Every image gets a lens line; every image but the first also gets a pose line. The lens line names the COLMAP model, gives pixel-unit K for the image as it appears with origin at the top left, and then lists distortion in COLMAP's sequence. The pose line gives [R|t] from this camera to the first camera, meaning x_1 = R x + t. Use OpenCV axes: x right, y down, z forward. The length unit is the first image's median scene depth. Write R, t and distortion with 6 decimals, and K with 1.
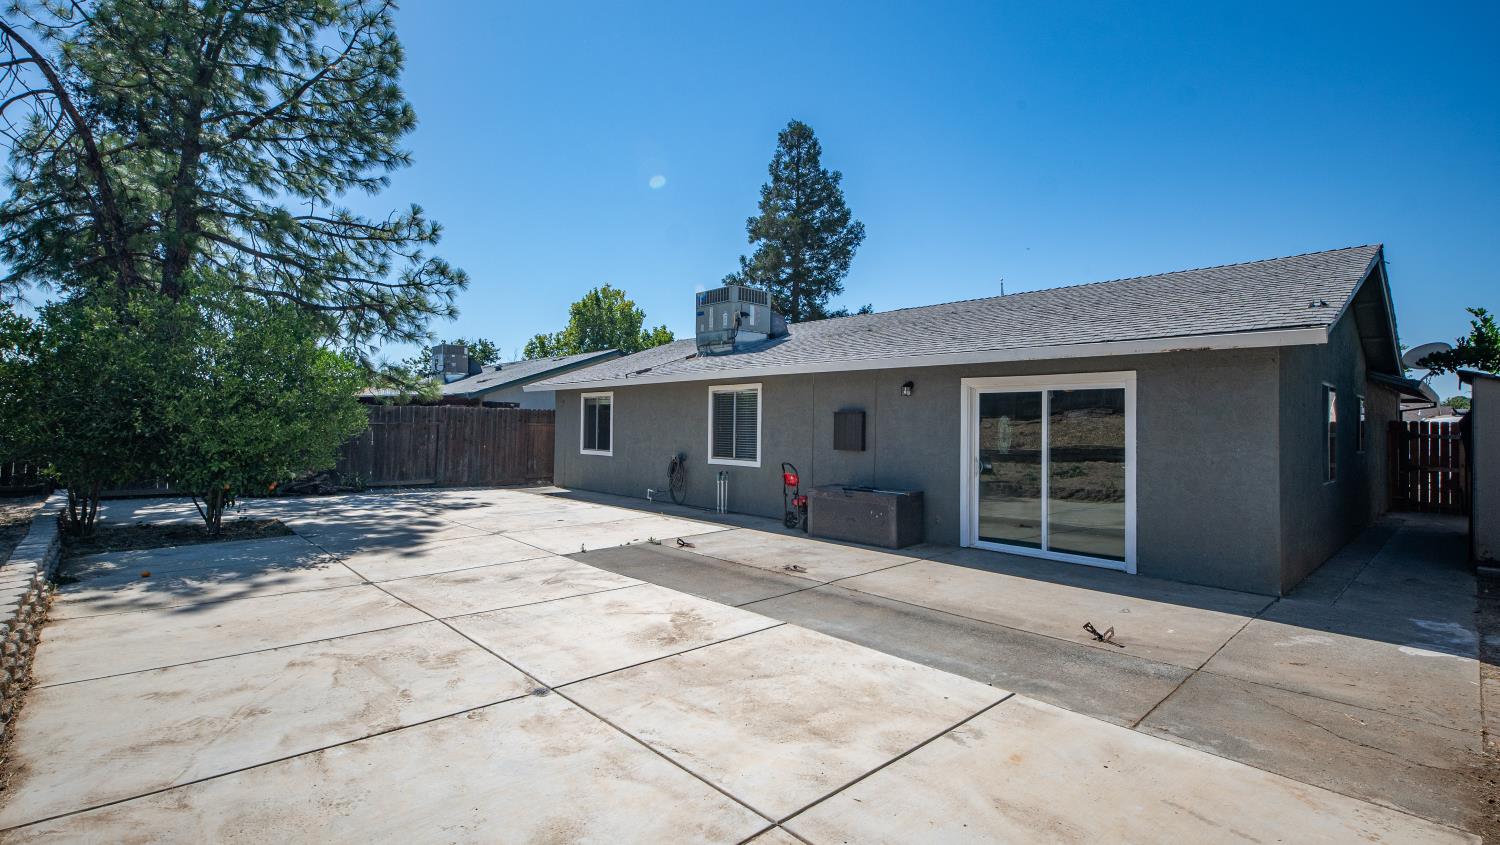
lens RADIAL K [[672.4, 0, 752.0], [0, 672.4, 419.9], [0, 0, 1]] dist [0.008472, -0.005392]
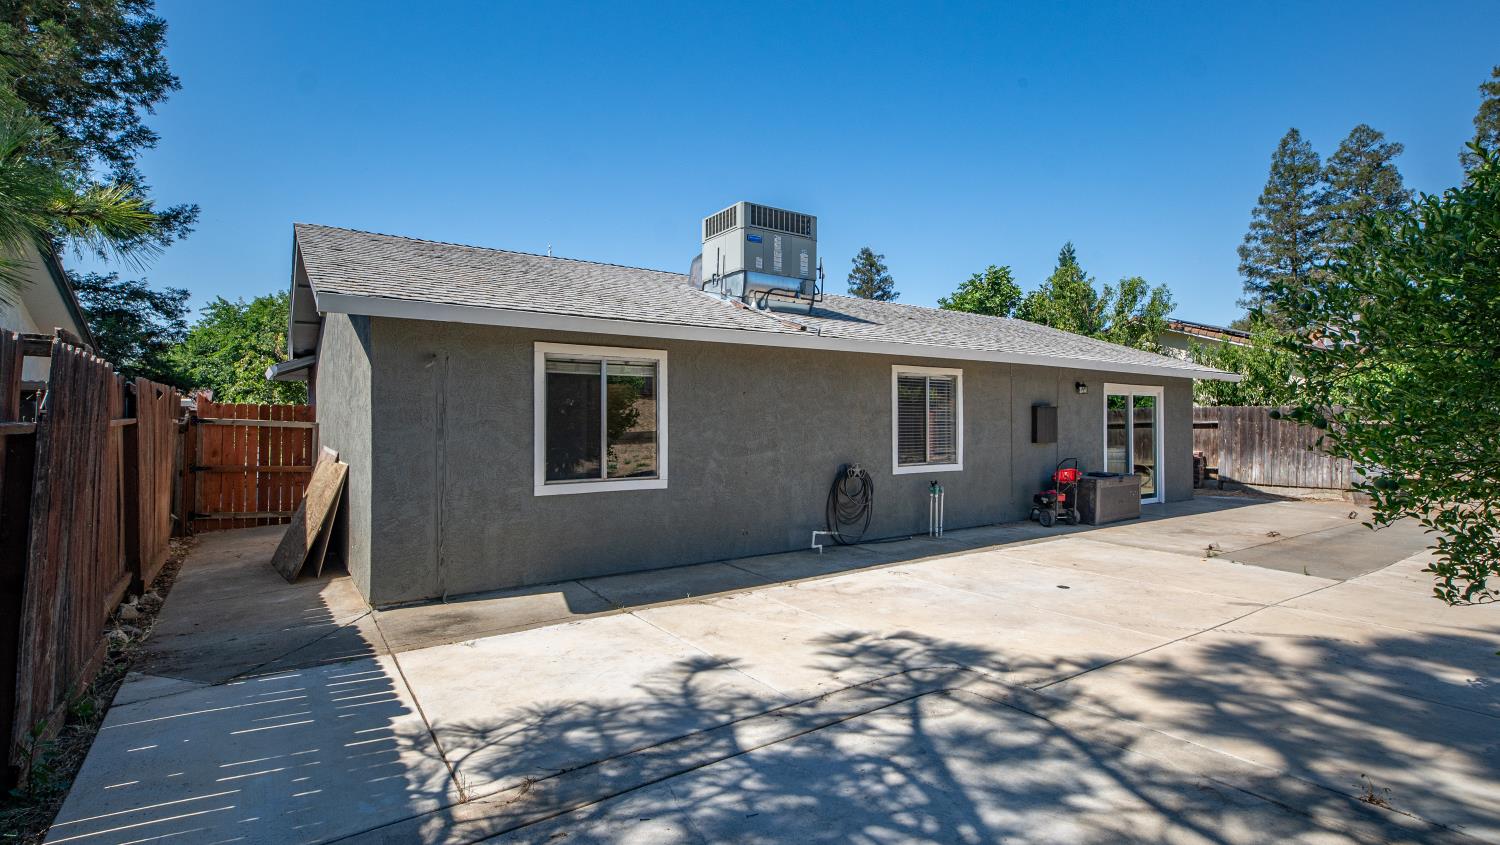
lens RADIAL K [[701.3, 0, 750.7], [0, 701.3, 417.2], [0, 0, 1]] dist [0.004776, -0.001802]
pose [[0.173867, -0.016039, 0.984638, -0.788719], [-0.013404, 0.999736, 0.018652, -0.007170], [-0.984678, -0.016441, 0.173607, 0.982442]]
